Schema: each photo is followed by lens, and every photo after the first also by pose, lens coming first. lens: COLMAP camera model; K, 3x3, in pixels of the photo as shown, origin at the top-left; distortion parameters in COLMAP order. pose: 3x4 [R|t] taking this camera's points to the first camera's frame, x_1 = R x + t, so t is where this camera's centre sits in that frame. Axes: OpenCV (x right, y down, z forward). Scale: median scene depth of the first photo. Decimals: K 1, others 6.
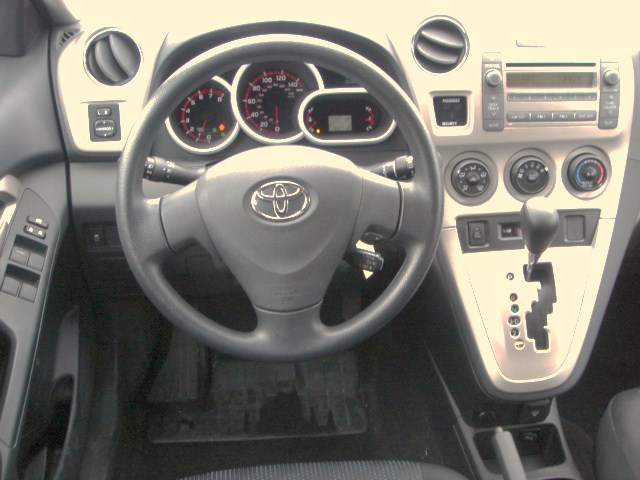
lens RADIAL K [[724.5, 0, 320.1], [0, 724.5, 239.5], [0, 0, 1]] dist [-0.135614, 0.000000]
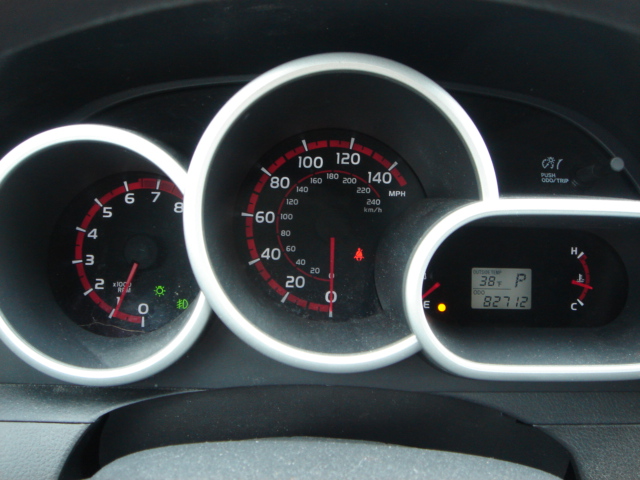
lens RADIAL K [[724.5, 0, 320.4], [0, 724.5, 244.1], [0, 0, 1]] dist [-0.135614, 0.000000]
pose [[0.996897, 0.051095, -0.059887, -0.047510], [-0.058045, 0.990985, -0.120744, -0.145796], [0.053178, 0.123846, 0.990876, 0.686036]]
